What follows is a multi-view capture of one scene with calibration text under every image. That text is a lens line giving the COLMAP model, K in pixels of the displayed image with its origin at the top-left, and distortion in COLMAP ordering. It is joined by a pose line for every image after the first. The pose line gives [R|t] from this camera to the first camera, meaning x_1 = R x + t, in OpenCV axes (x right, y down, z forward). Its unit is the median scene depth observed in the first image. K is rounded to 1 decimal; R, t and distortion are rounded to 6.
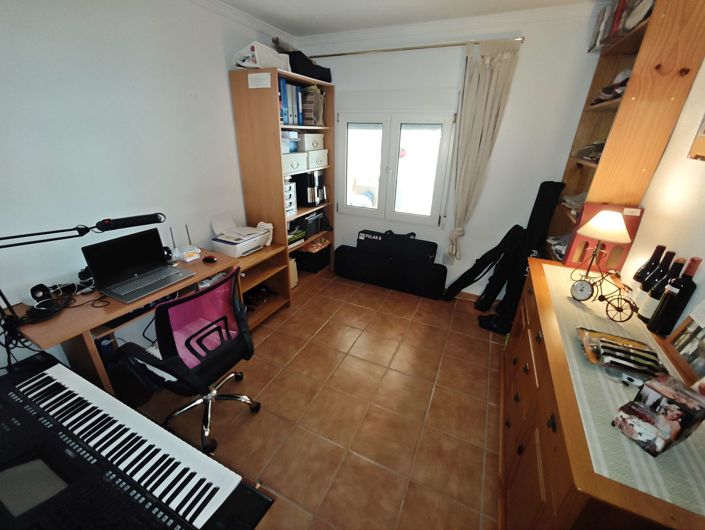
lens RADIAL K [[294.7, 0, 351.8], [0, 294.7, 263.5], [0, 0, 1]] dist [-0.008238, 0.002235]
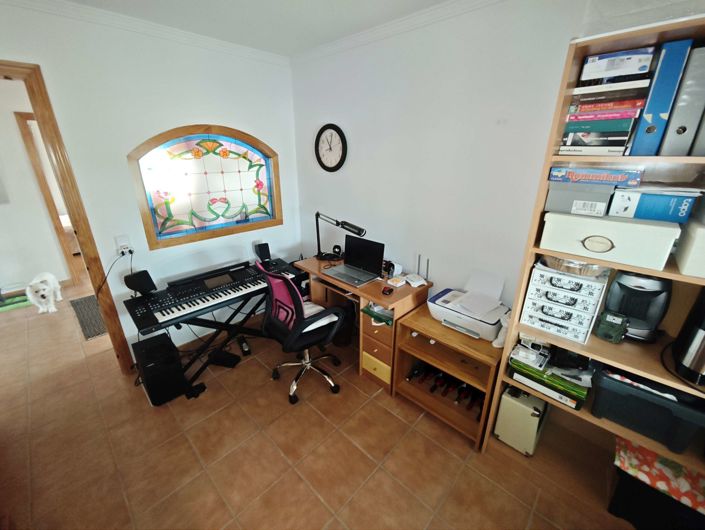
lens RADIAL K [[294.7, 0, 352.4], [0, 294.7, 265.1], [0, 0, 1]] dist [-0.008238, 0.002235]
pose [[-0.320604, 0.313594, -0.893796, 0.413707], [-0.392371, 0.814873, 0.426646, -0.464169], [0.862124, 0.487484, -0.138207, 1.006356]]
